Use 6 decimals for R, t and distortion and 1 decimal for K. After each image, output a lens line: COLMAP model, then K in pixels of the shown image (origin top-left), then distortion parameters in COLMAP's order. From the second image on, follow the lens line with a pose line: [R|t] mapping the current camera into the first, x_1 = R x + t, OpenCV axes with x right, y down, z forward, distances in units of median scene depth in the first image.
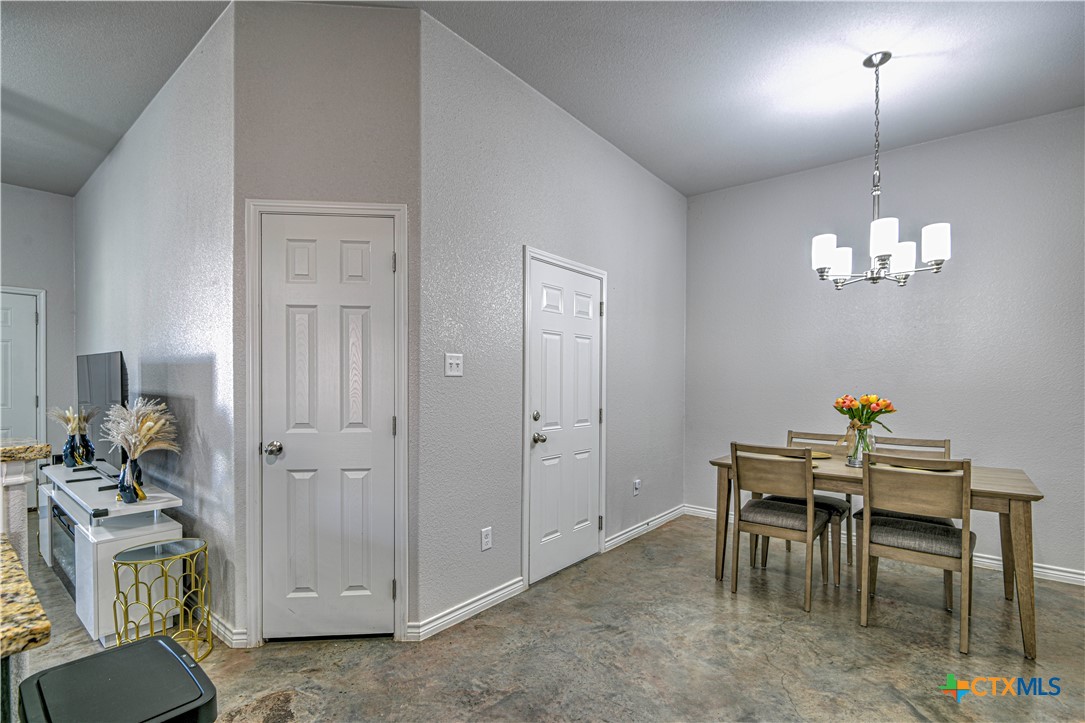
lens RADIAL K [[498.9, 0, 522.5], [0, 498.9, 384.7], [0, 0, 1]] dist [0.004109, -0.003166]
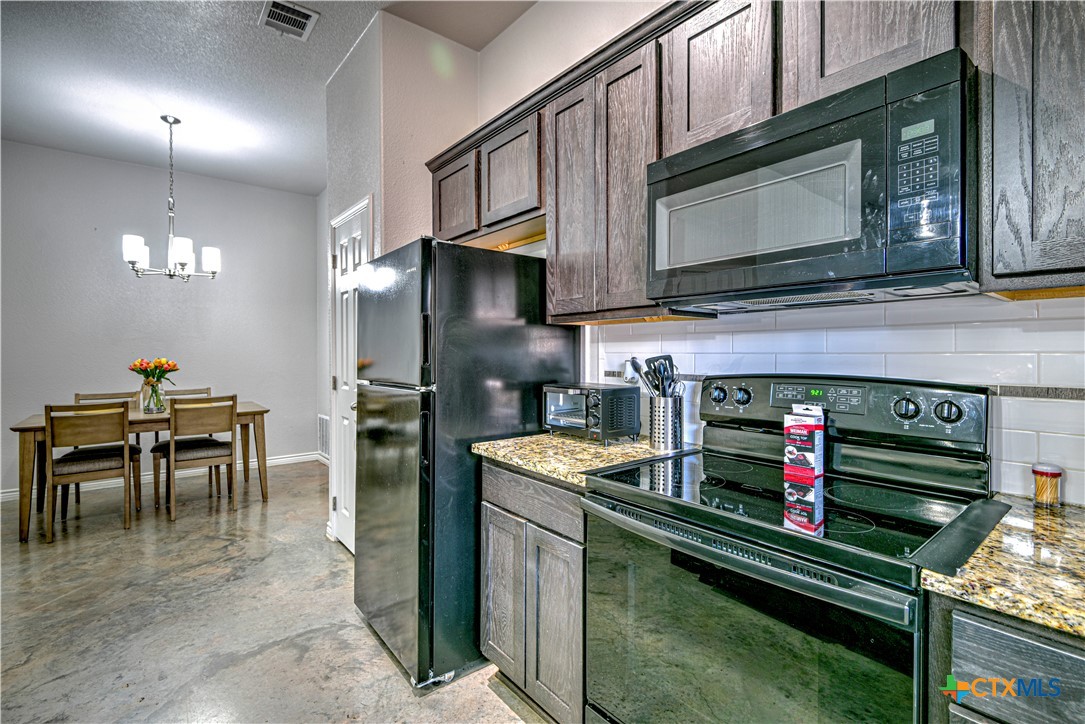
lens RADIAL K [[498.9, 0, 549.6], [0, 498.9, 354.3], [0, 0, 1]] dist [0.004109, -0.003166]
pose [[0.175924, -0.014833, 0.984292, -0.494179], [0.008292, 0.999873, 0.013586, -0.000583], [-0.984369, 0.005771, 0.176024, -0.293451]]
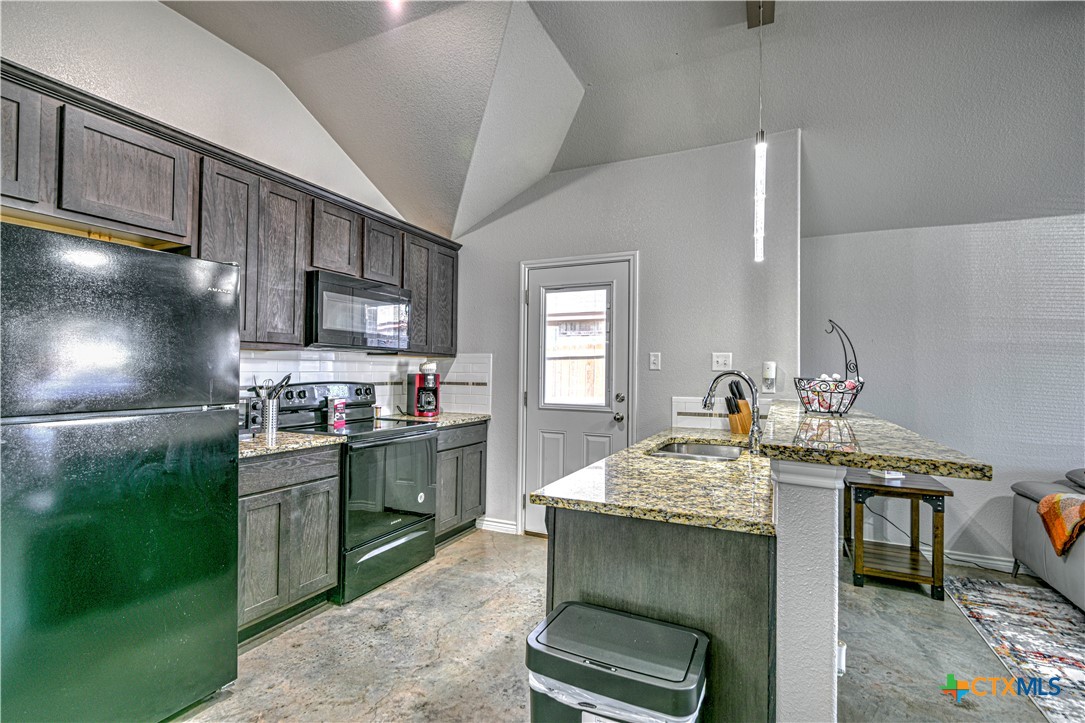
lens RADIAL K [[498.9, 0, 534.9], [0, 498.9, 361.3], [0, 0, 1]] dist [0.004109, -0.003166]
pose [[-0.968452, -0.025151, -0.247929, -0.113316], [-0.021627, 0.999623, -0.016925, -0.007184], [0.248261, -0.011029, -0.968630, 0.778368]]
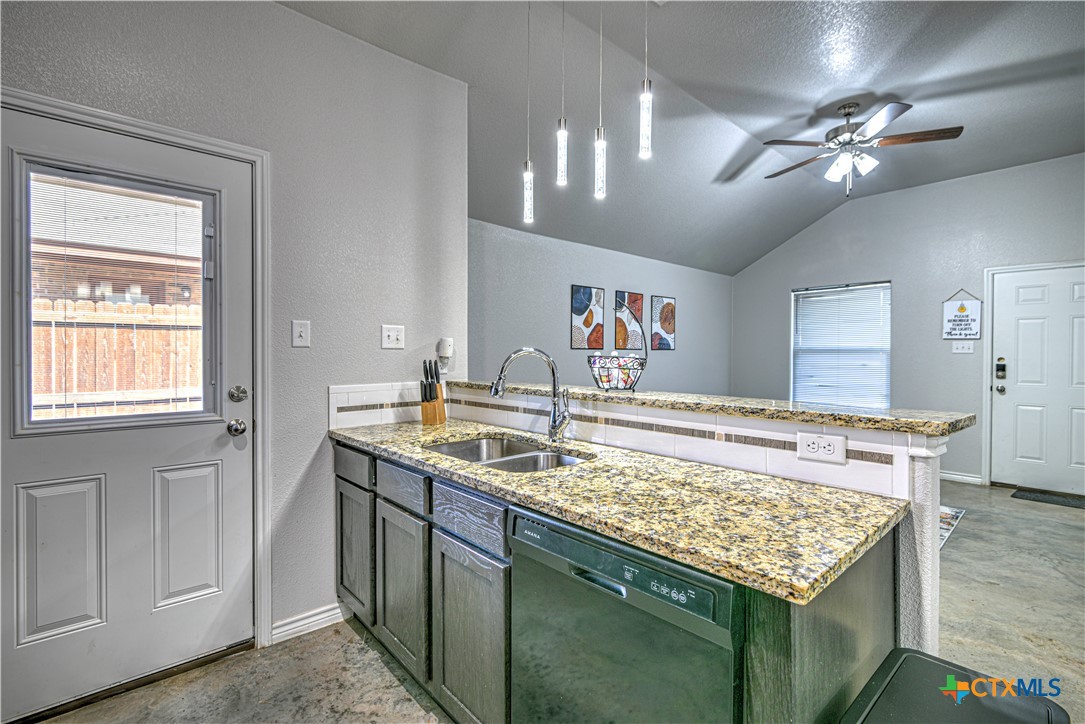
lens RADIAL K [[498.9, 0, 549.4], [0, 498.9, 364.2], [0, 0, 1]] dist [0.004109, -0.003166]
pose [[-0.134194, 0.011499, -0.990888, 0.039803], [-0.006561, 0.999900, 0.012492, 0.001353], [0.990933, 0.008178, -0.134105, 0.162115]]
